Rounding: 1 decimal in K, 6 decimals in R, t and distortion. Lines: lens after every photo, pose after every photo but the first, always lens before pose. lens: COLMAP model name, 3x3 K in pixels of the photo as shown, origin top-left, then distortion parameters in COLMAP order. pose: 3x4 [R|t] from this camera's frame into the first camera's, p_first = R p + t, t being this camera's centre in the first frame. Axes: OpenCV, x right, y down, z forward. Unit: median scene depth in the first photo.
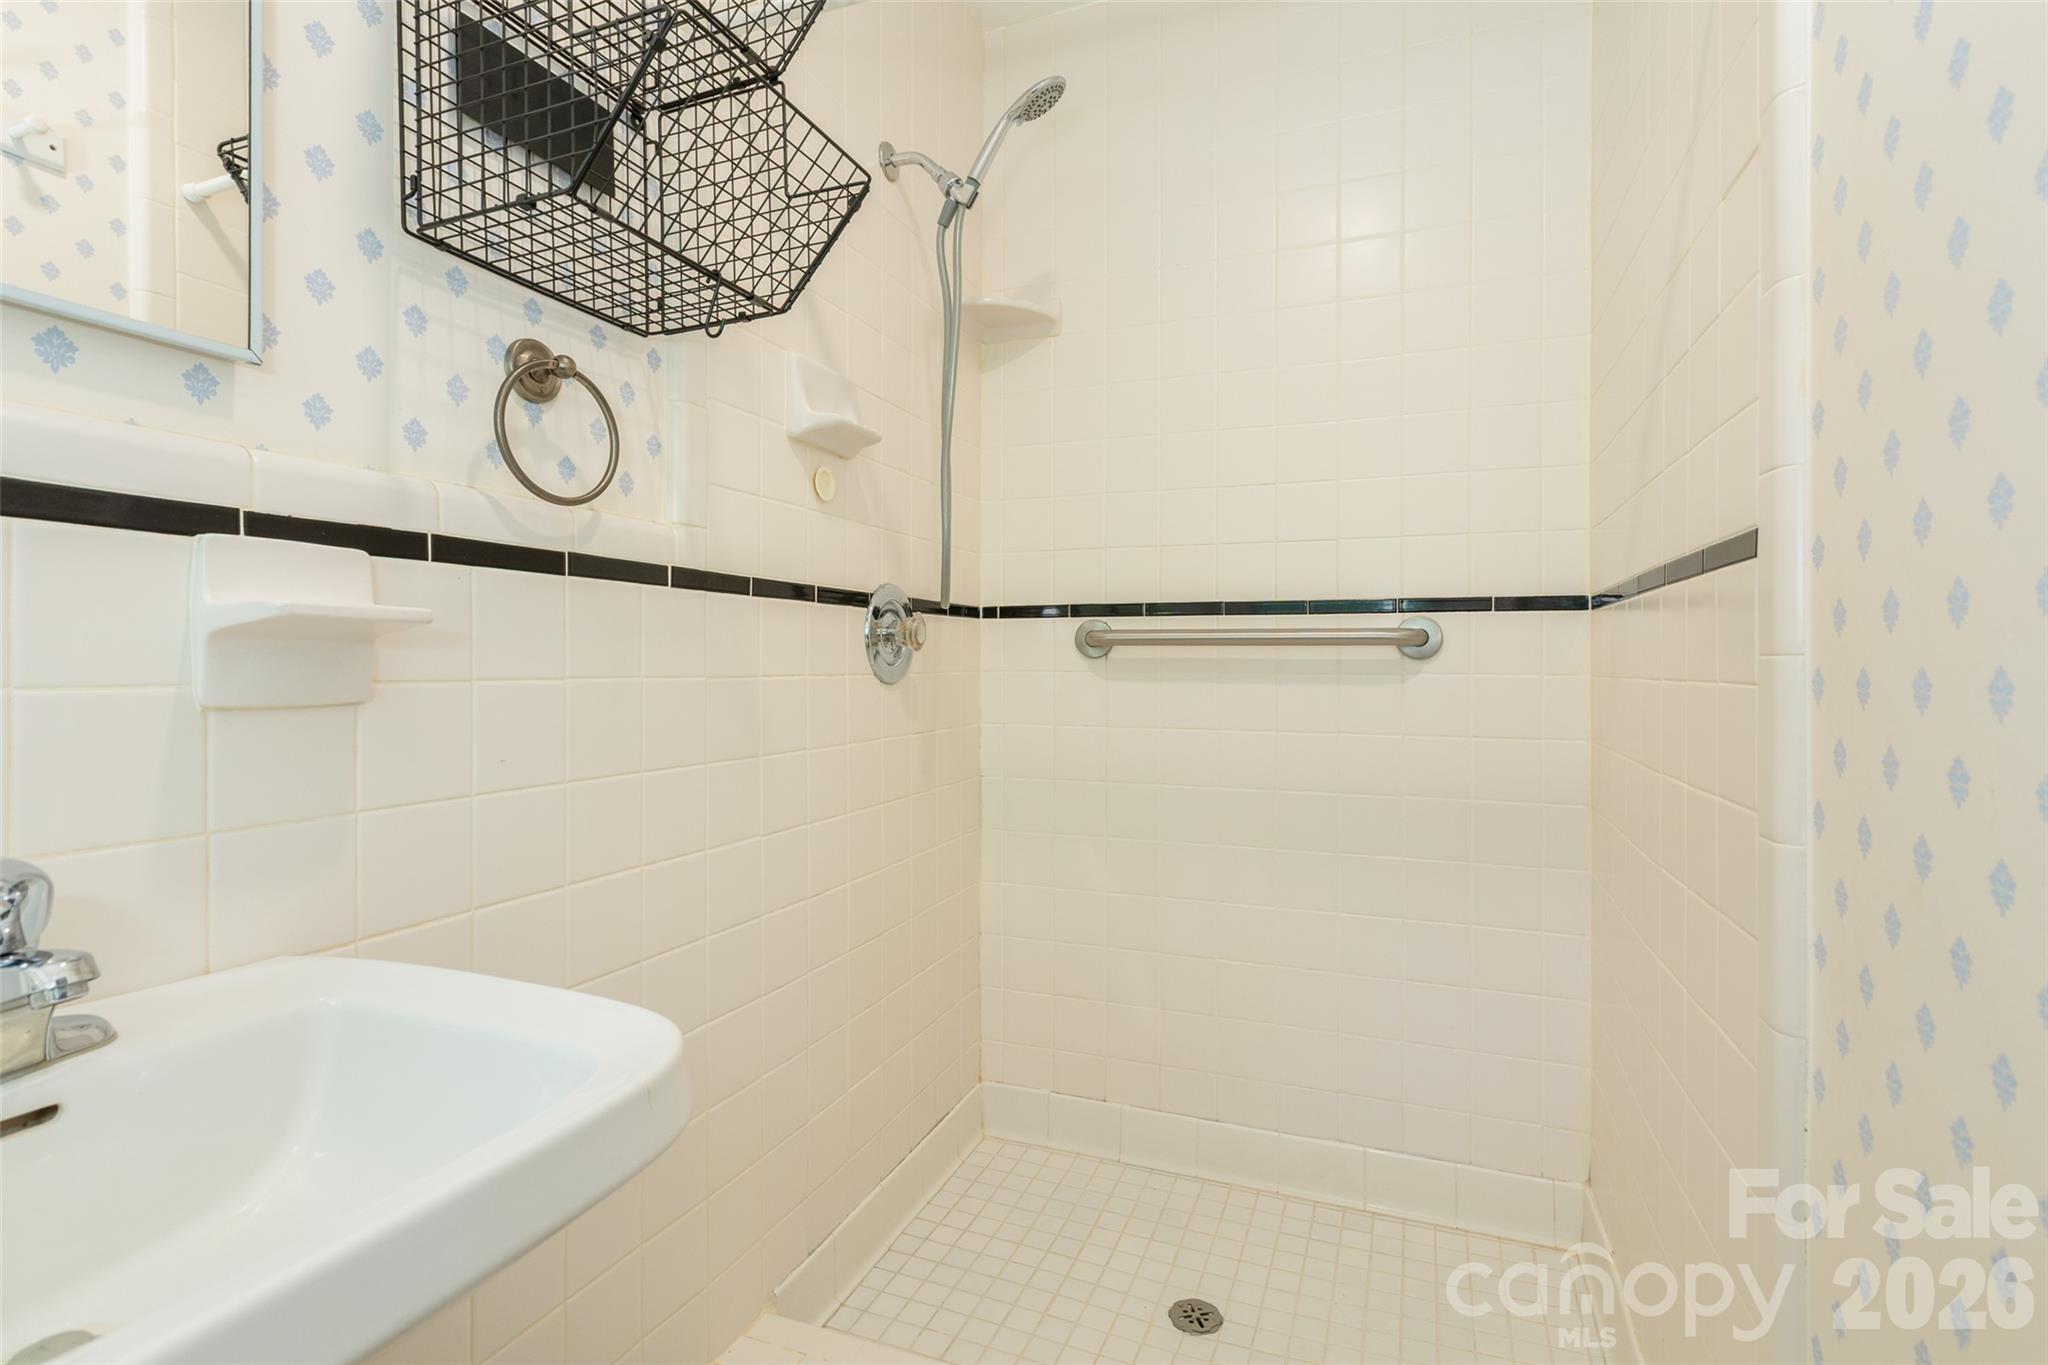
lens RADIAL K [[963.3, 0, 1025.7], [0, 963.3, 645.8], [0, 0, 1]] dist [0.000552, 0.000223]
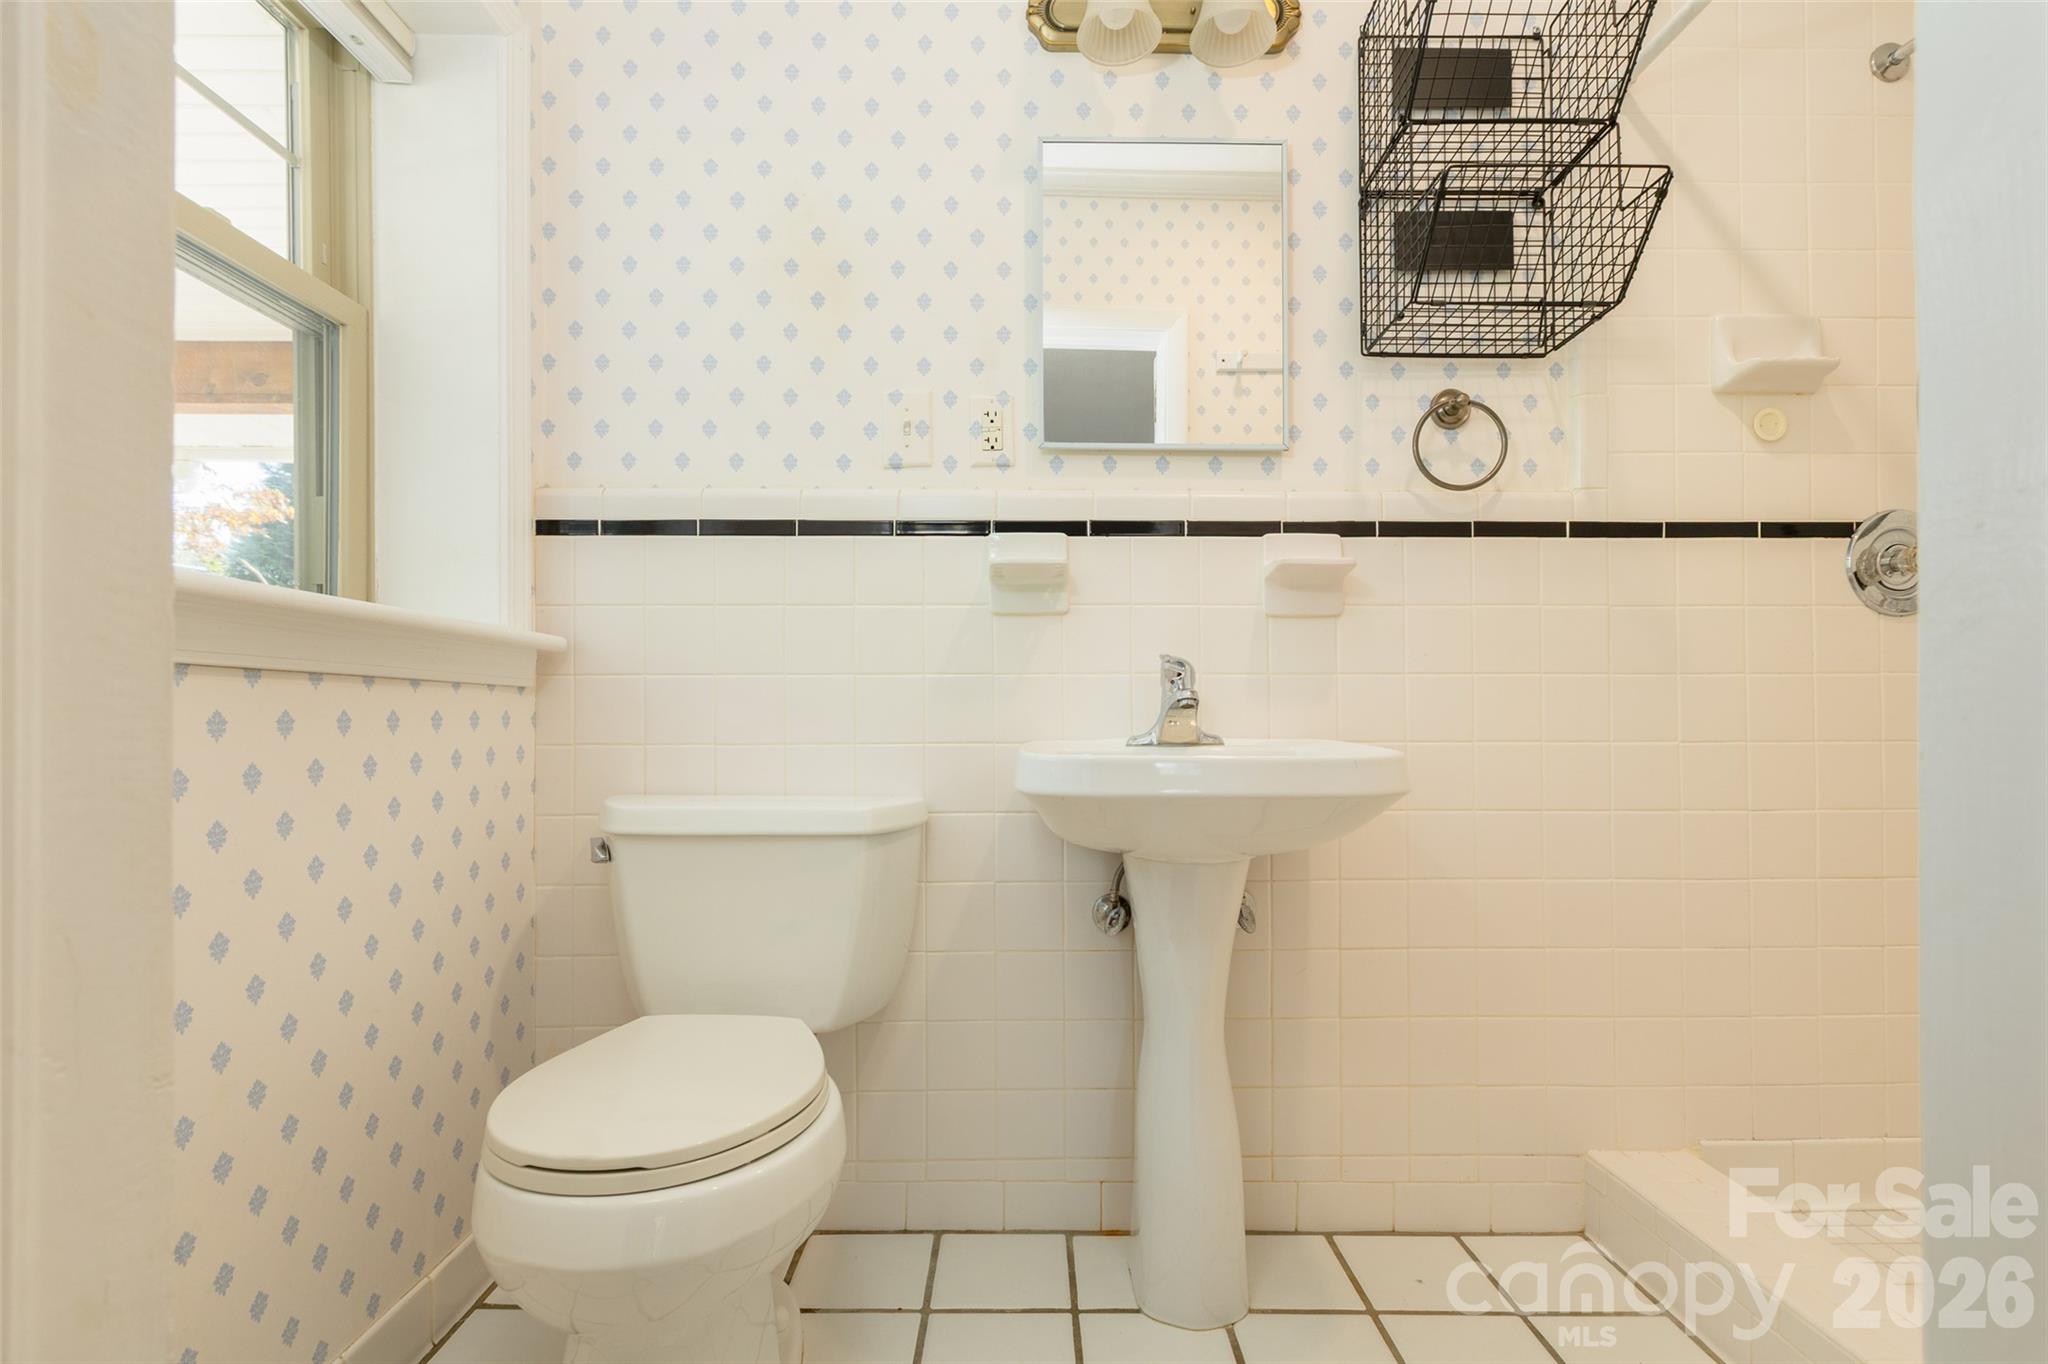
lens RADIAL K [[941.2, 0, 1024.0], [0, 941.2, 682.0], [0, 0, 1]] dist [0.000276, 0.000617]
pose [[0.364715, -0.027268, -0.930720, 0.634904], [0.012841, 0.999623, -0.024255, 0.181746], [0.931031, -0.003105, 0.364927, -0.194381]]
